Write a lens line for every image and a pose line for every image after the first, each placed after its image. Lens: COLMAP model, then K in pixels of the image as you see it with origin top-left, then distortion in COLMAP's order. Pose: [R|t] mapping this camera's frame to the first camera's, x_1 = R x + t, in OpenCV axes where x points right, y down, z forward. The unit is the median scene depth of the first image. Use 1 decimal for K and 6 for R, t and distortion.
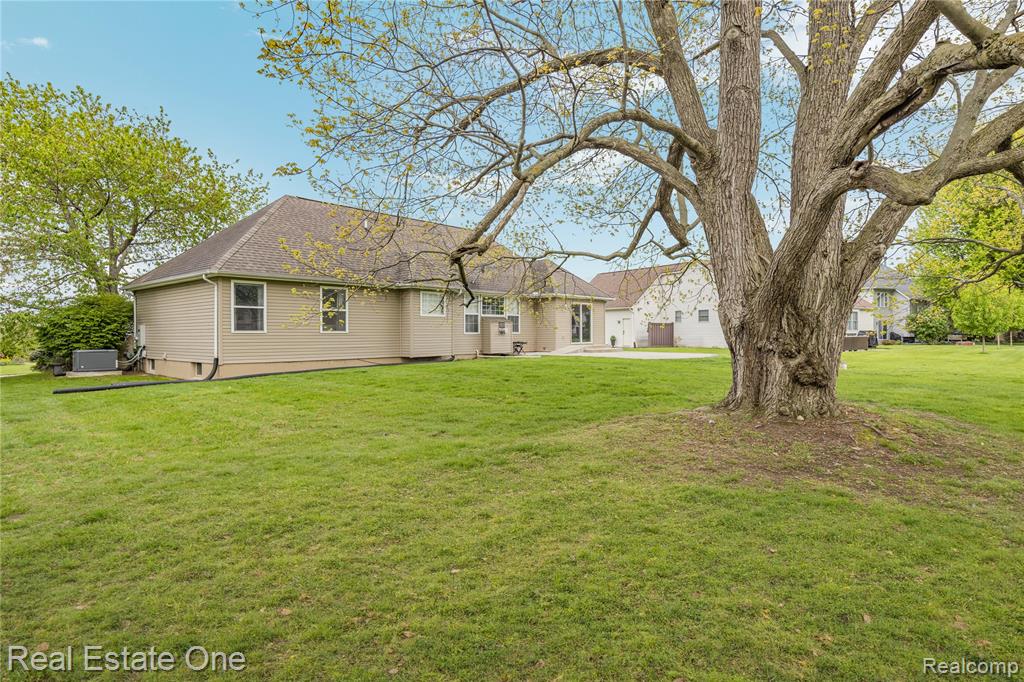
lens RADIAL K [[570.1, 0, 513.7], [0, 570.1, 334.5], [0, 0, 1]] dist [-0.001302, -0.000227]
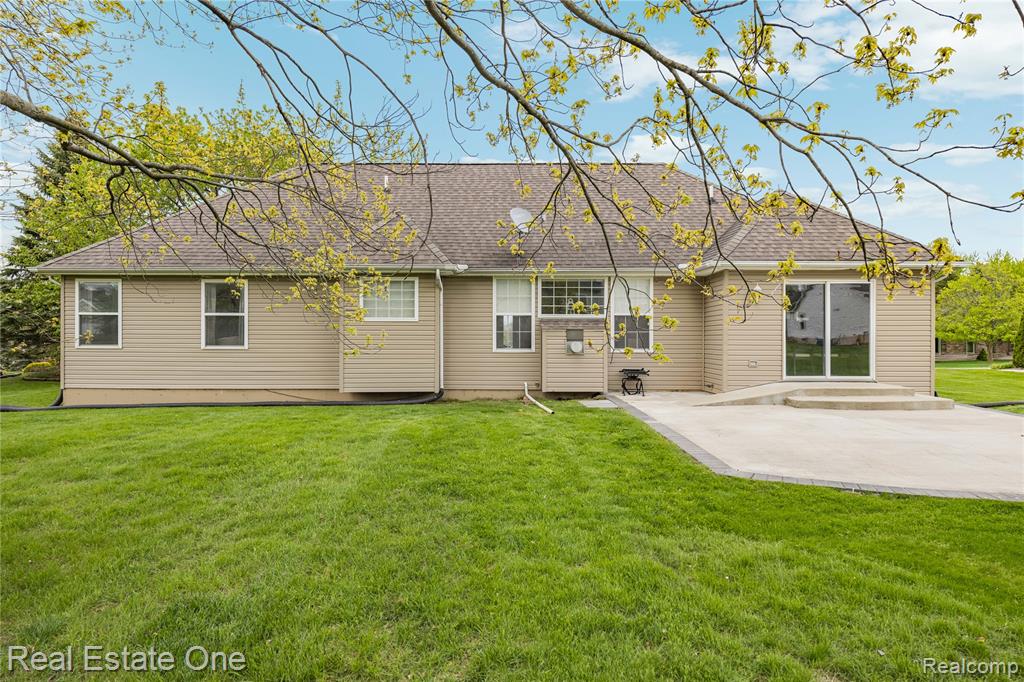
lens RADIAL K [[570.1, 0, 513.7], [0, 570.1, 334.5], [0, 0, 1]] dist [-0.001302, -0.000227]
pose [[0.656504, 0.004568, -0.754309, 0.347686], [-0.006622, 0.999978, 0.000292, -0.018663], [0.754293, 0.004804, 0.656520, 0.696464]]
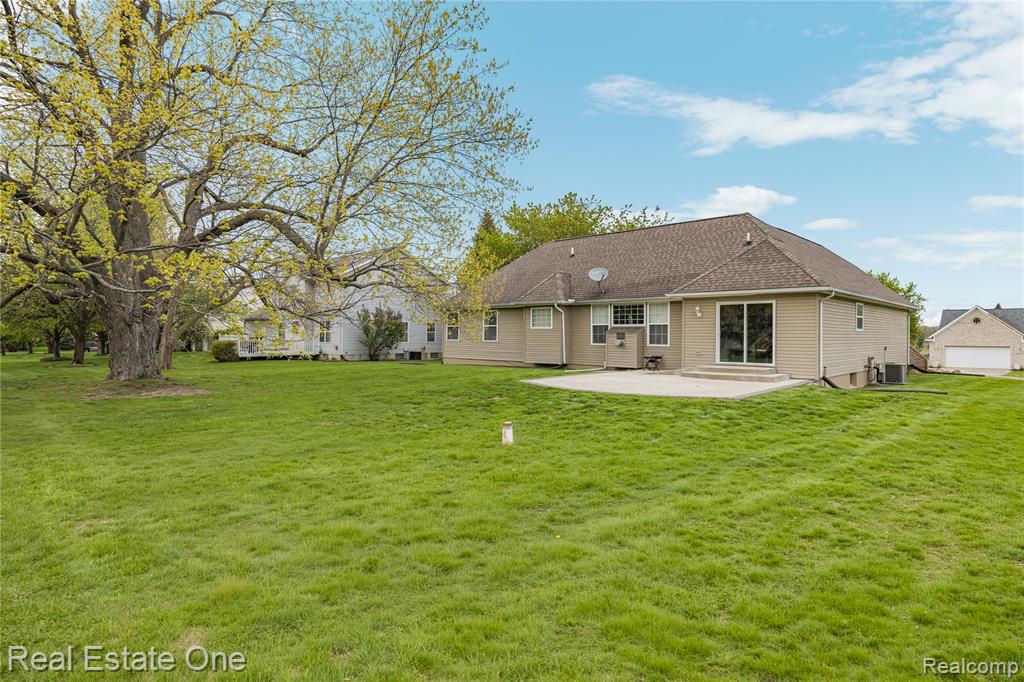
lens RADIAL K [[570.1, 0, 513.7], [0, 570.1, 334.5], [0, 0, 1]] dist [-0.001302, -0.000227]
pose [[-0.006010, 0.004836, -0.999970, 0.964862], [-0.004794, 0.999977, 0.004864, -0.024922], [0.999970, 0.004823, -0.005986, 0.915008]]
